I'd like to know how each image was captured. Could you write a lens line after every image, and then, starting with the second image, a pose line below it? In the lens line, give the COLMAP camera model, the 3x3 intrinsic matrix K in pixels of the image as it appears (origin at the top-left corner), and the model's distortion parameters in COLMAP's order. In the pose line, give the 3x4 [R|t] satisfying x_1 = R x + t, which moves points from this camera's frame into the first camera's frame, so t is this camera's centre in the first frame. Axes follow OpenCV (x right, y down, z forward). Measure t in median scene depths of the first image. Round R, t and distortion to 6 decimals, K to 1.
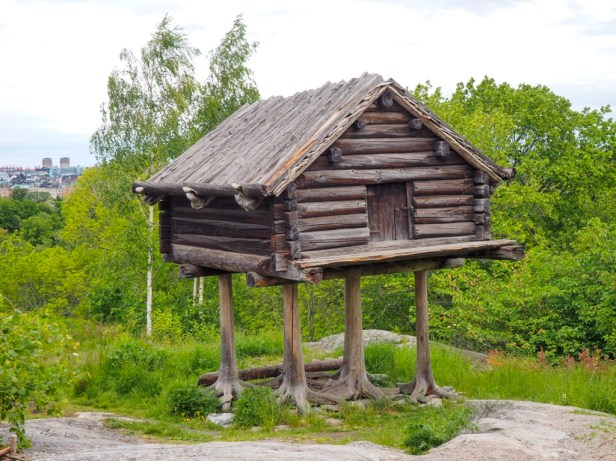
lens RADIAL K [[483.0, 0, 308.0], [0, 483.0, 230.2], [0, 0, 1]] dist [-0.007331, -0.000470]
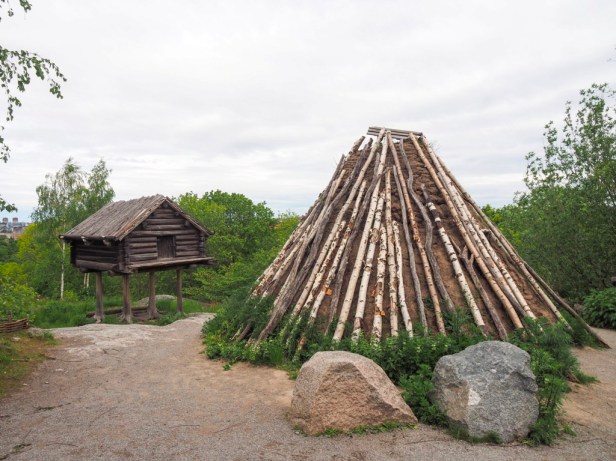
lens RADIAL K [[483.0, 0, 308.1], [0, 483.0, 230.8], [0, 0, 1]] dist [-0.007331, -0.000470]
pose [[0.976080, 0.008992, 0.217224, 0.340725], [0.001967, 0.998738, -0.050180, 0.007324], [-0.217402, 0.049406, 0.974831, -1.671941]]
